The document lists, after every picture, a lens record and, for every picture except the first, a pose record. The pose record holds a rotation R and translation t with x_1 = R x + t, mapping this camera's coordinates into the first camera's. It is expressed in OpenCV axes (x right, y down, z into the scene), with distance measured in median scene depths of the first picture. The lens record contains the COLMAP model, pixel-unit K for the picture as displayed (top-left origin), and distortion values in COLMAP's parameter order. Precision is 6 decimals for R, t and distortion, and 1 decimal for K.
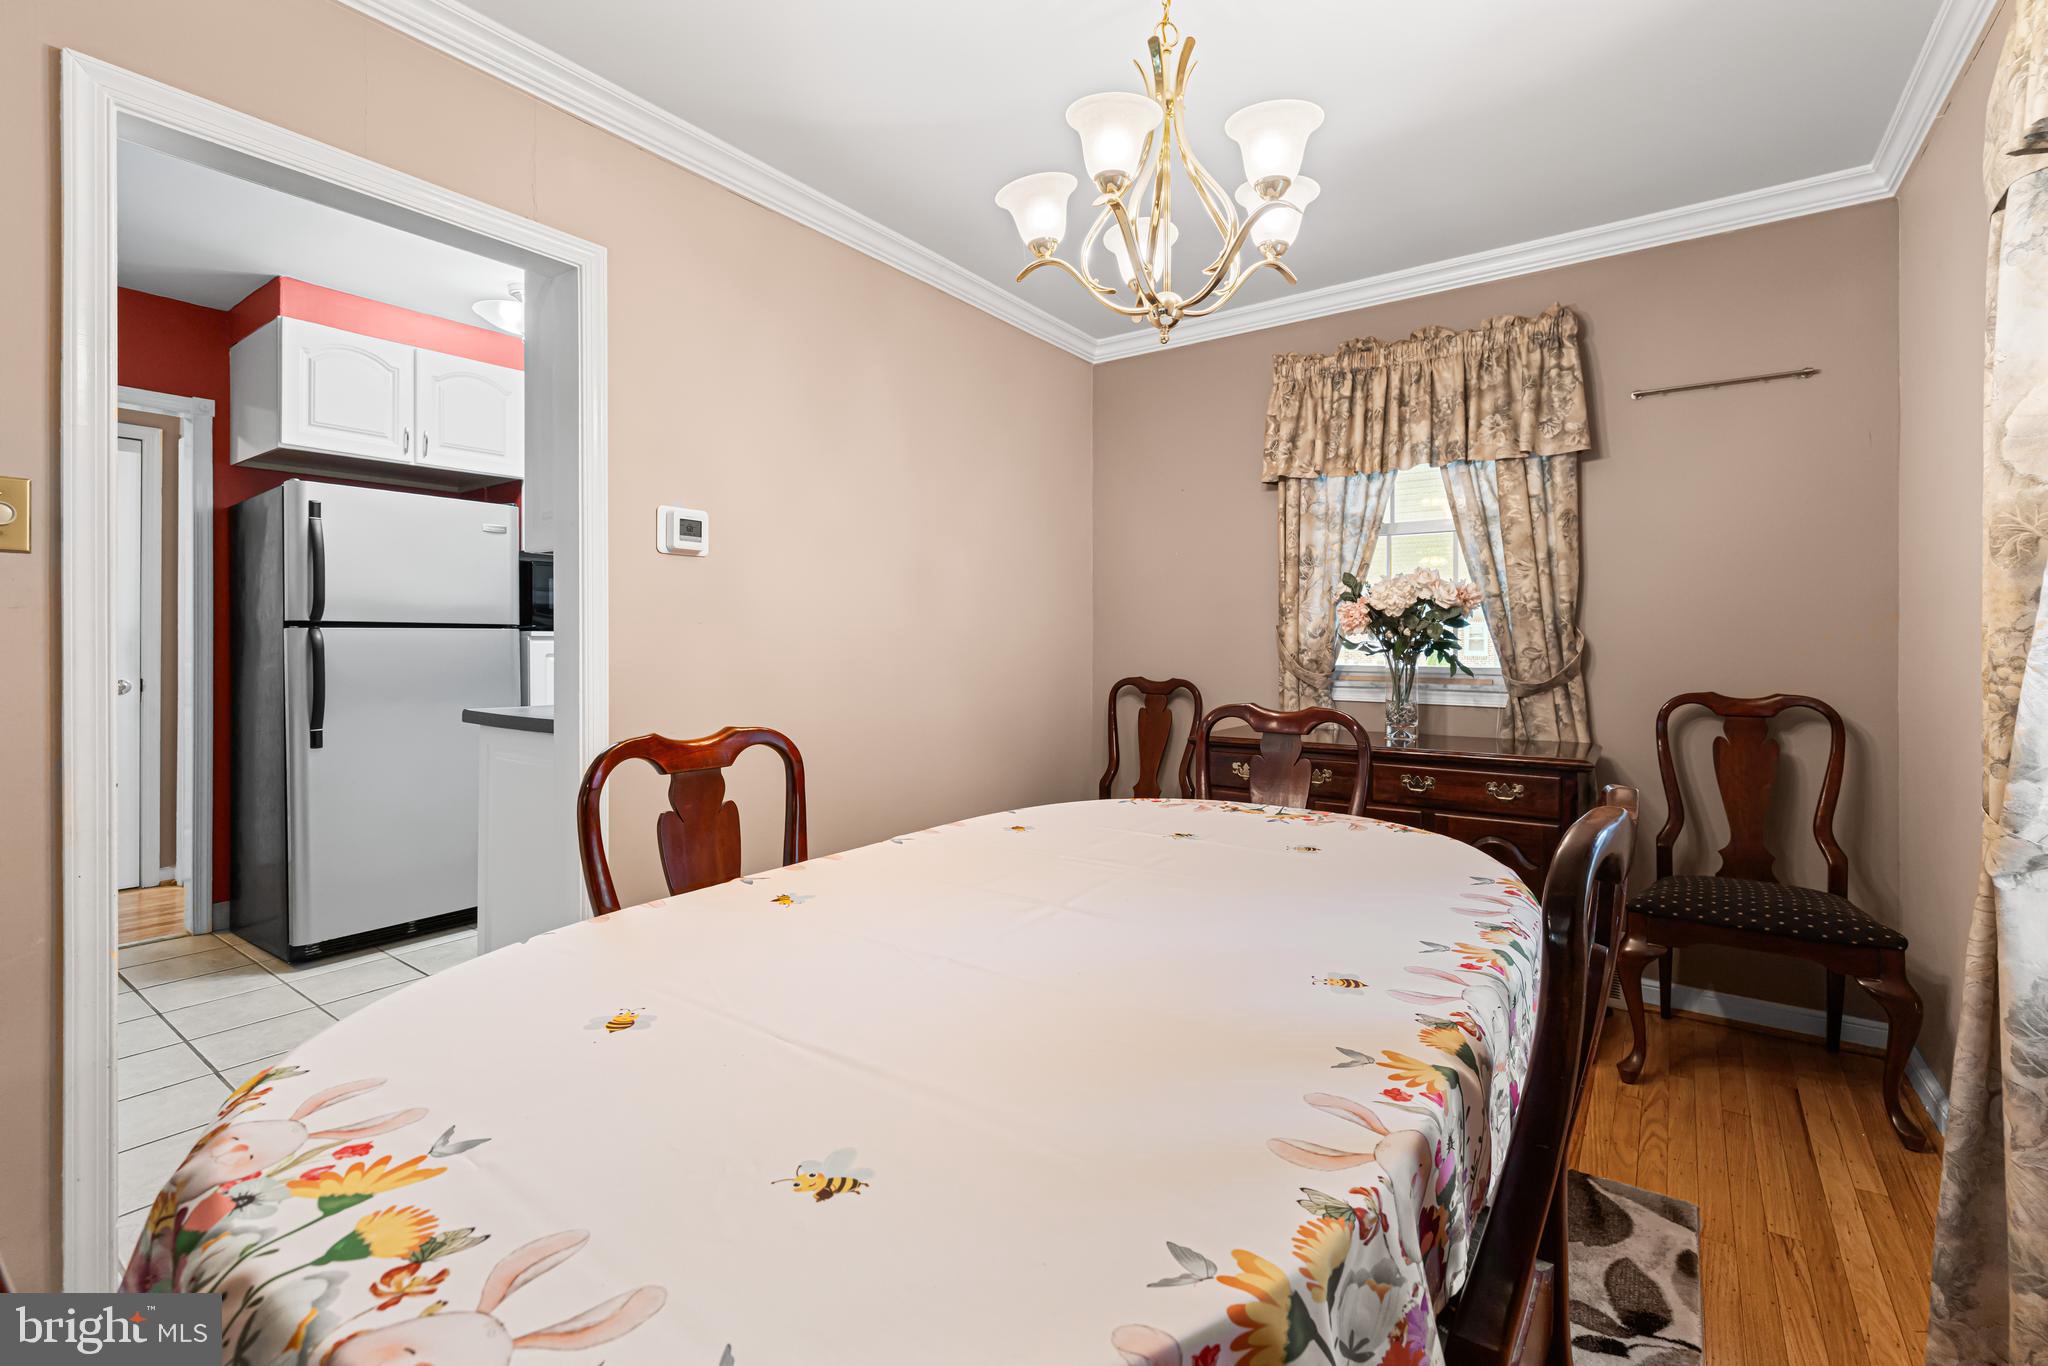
lens RADIAL K [[900.6, 0, 1005.8], [0, 900.6, 643.7], [0, 0, 1]] dist [0.000231, -0.000412]
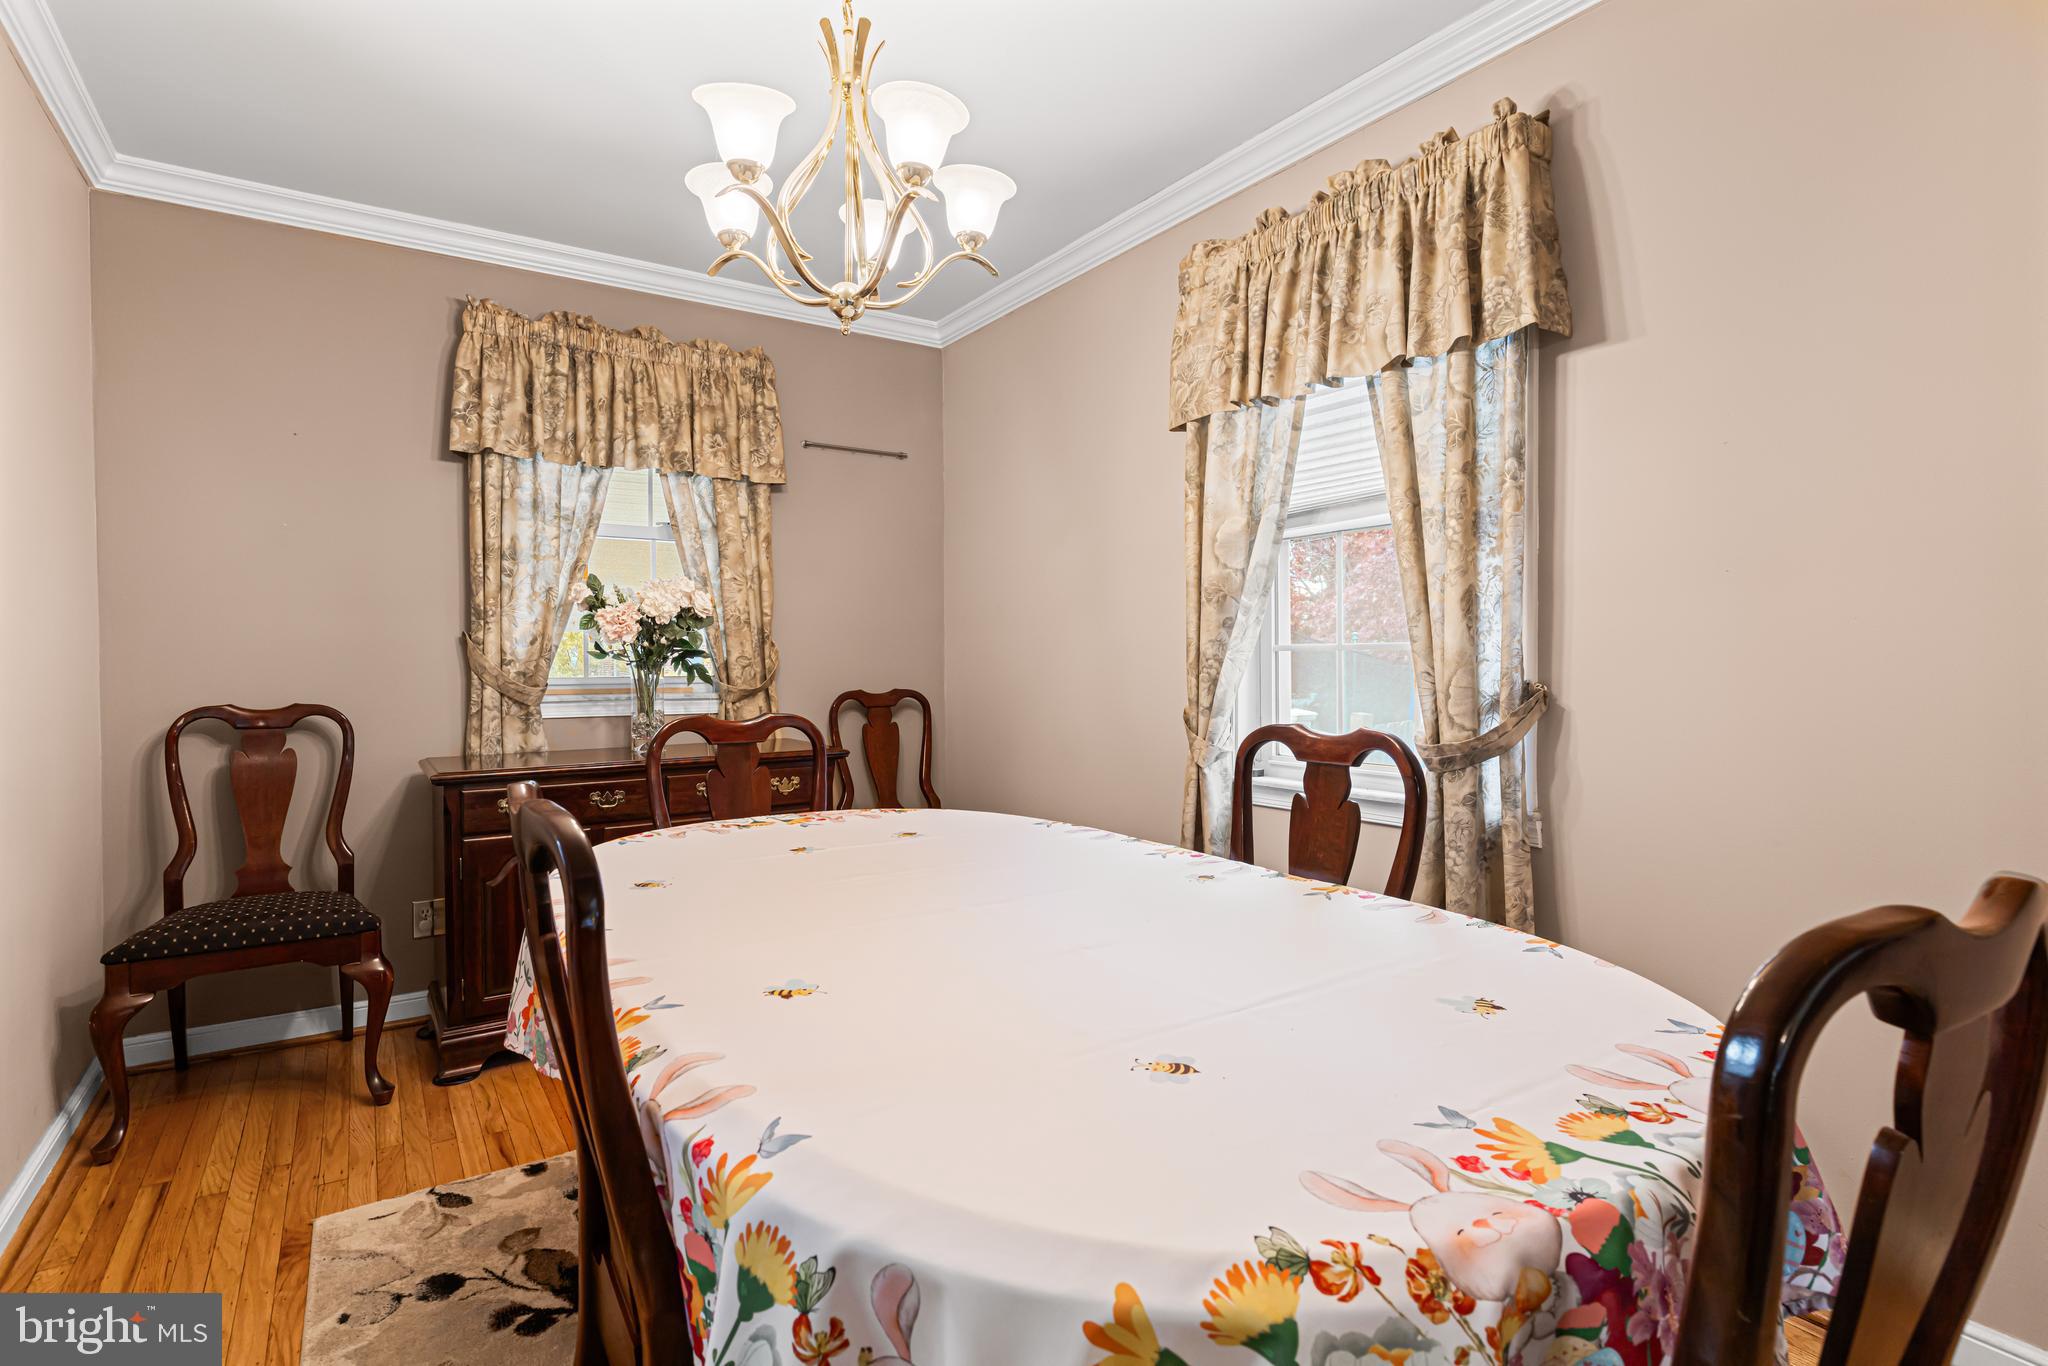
lens RADIAL K [[1013.3, 0, 1020.1], [0, 1013.3, 678.9], [0, 0, 1]] dist [-0.000445, 0.000156]
pose [[0.344349, -0.022620, 0.938569, -0.615987], [0.005867, 0.999742, 0.021941, 0.009129], [-0.938823, -0.002049, 0.344393, 0.354443]]
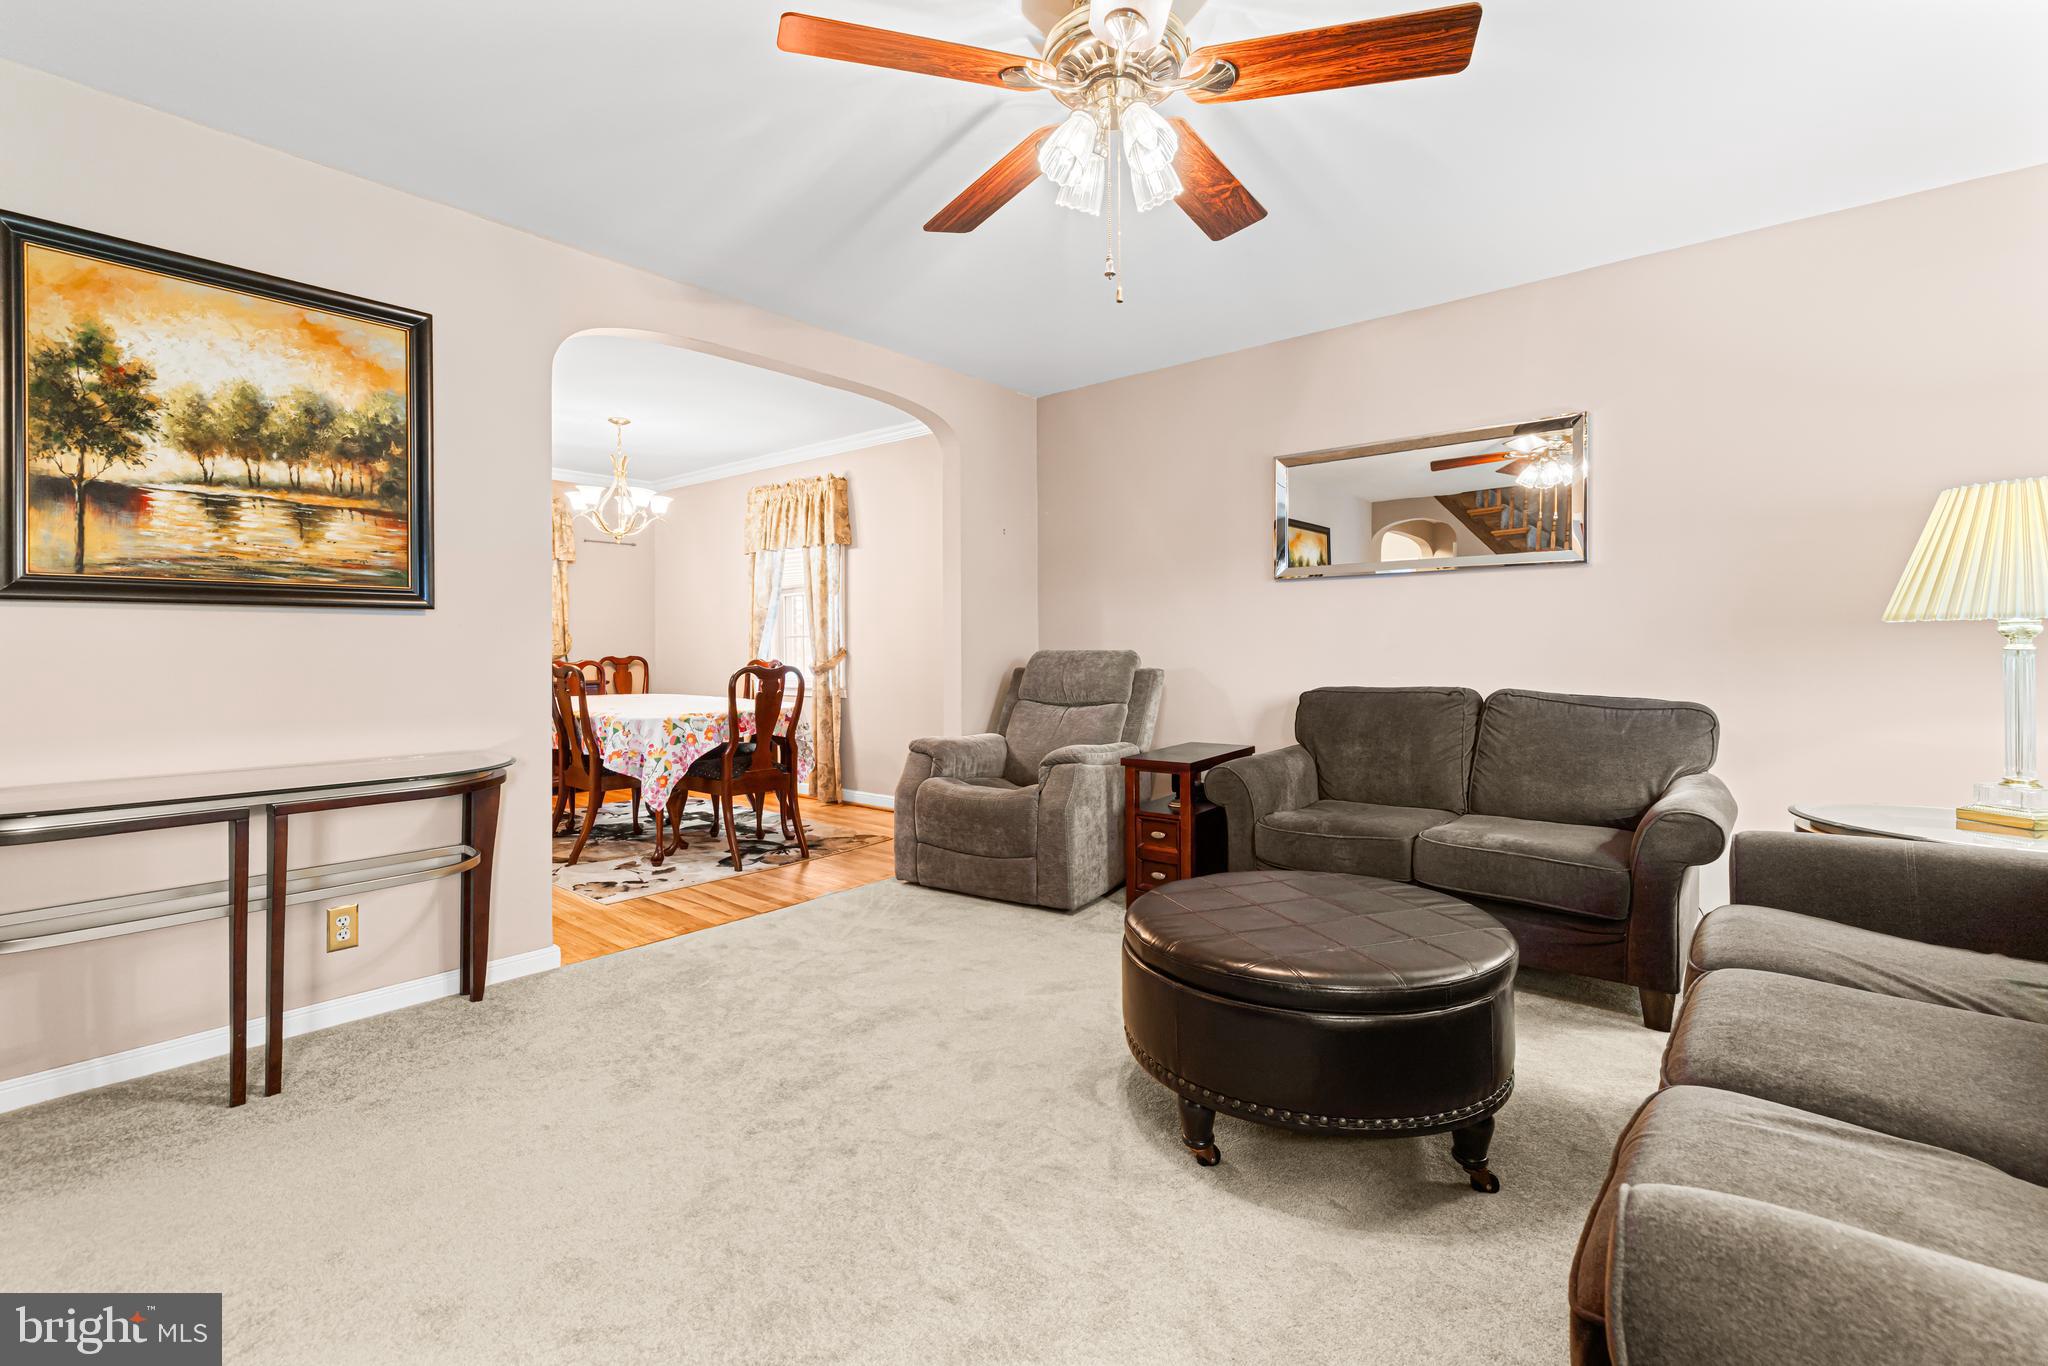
lens RADIAL K [[900.6, 0, 1030.1], [0, 900.6, 663.9], [0, 0, 1]] dist [0.000231, -0.000412]
pose [[0.049337, -0.007082, 0.998757, -2.413568], [0.000261, 0.999975, 0.007078, 0.073450], [-0.998782, -0.000089, 0.049338, -0.538431]]
